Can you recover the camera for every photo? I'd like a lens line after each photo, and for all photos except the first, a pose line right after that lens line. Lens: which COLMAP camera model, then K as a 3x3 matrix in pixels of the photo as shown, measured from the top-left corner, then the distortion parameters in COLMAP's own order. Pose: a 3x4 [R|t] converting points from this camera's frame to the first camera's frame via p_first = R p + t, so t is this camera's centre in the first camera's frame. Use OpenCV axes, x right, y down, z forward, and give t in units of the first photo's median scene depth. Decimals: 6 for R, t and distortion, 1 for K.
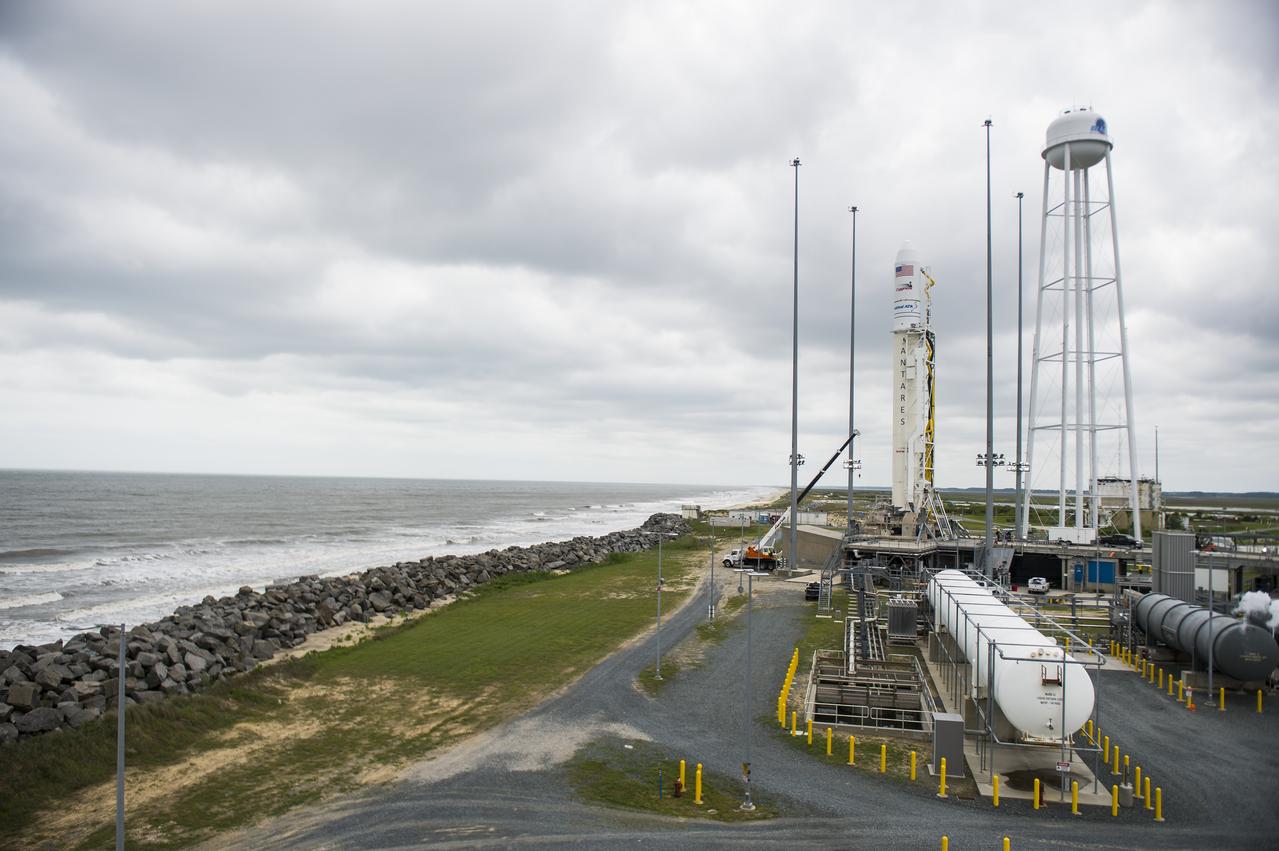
lens RADIAL K [[915.0, 0, 609.0], [0, 915.0, 442.5], [0, 0, 1]] dist [-0.053407, -0.003215]
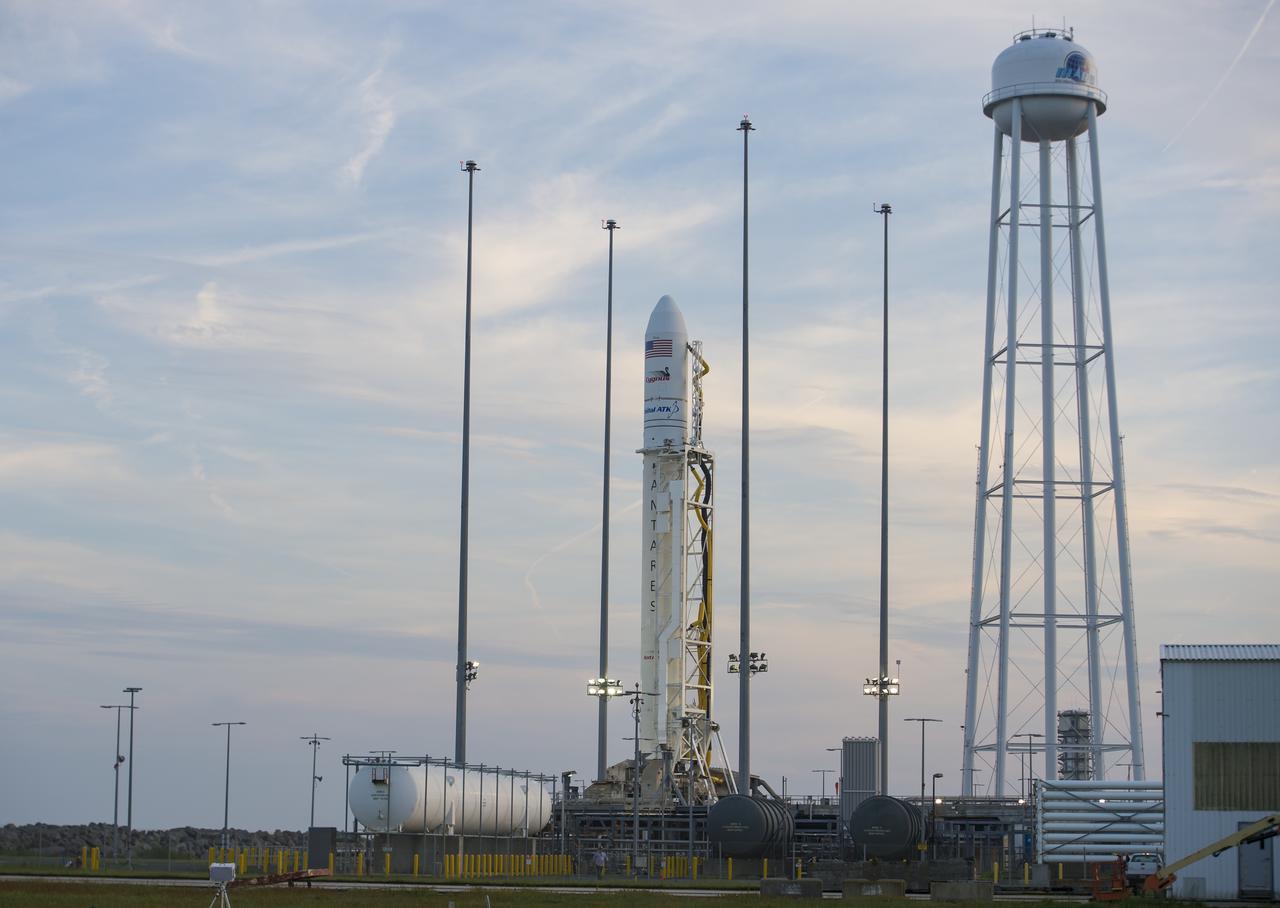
lens RADIAL K [[2875.9, 0, 573.1], [0, 2875.9, 429.0], [0, 0, 1]] dist [-0.080891, -0.215648]
pose [[0.996408, 0.003044, 0.084622, 0.107484], [0.005574, 0.994828, -0.101418, 0.047255], [-0.084493, 0.101526, 0.991238, -0.777270]]
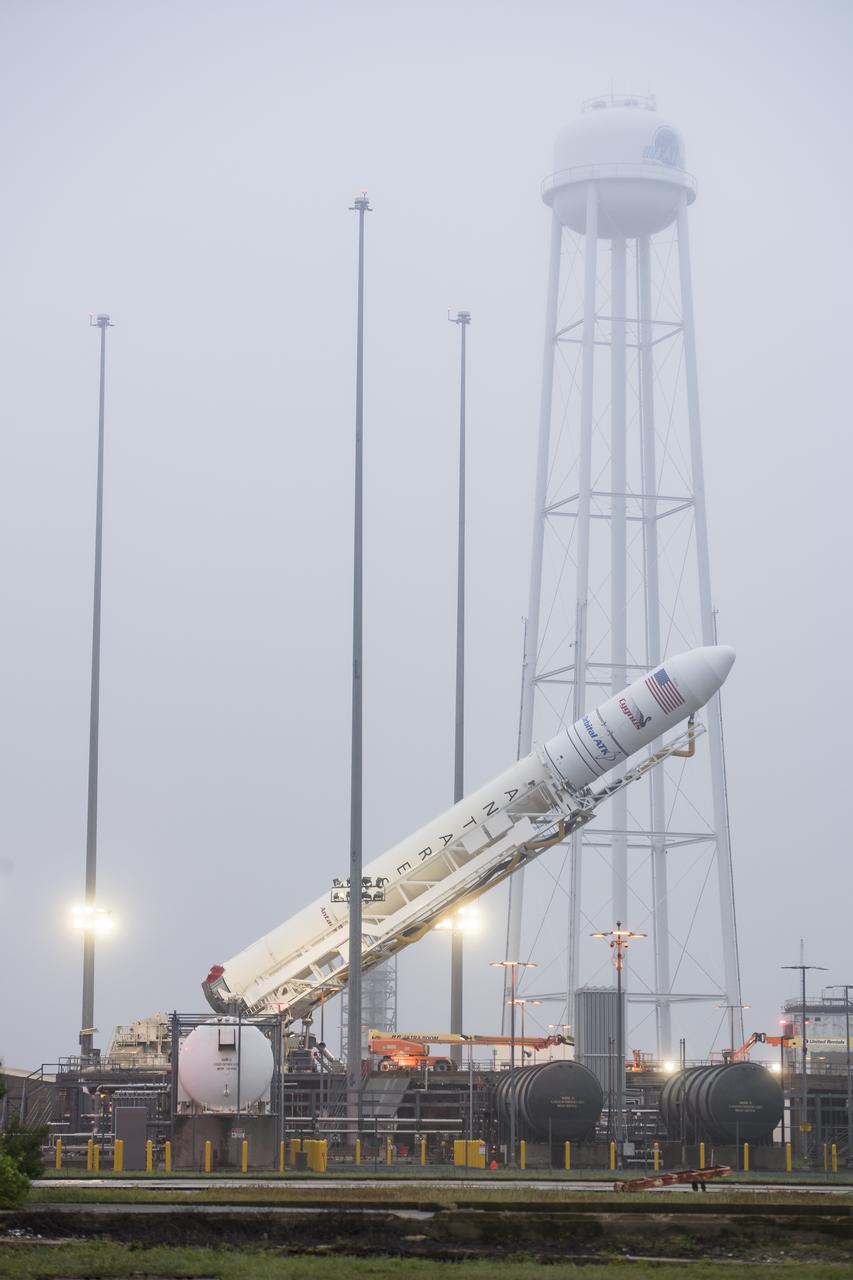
lens RADIAL K [[3684.1, 0, 426.5], [0, 3684.1, 640.0], [0, 0, 1]] dist [0.327138, -0.765410]
pose [[0.946899, 0.024762, 0.320577, -0.151278], [0.002588, 0.996411, -0.084608, 0.042962], [-0.321522, 0.080944, 0.943436, -0.731330]]
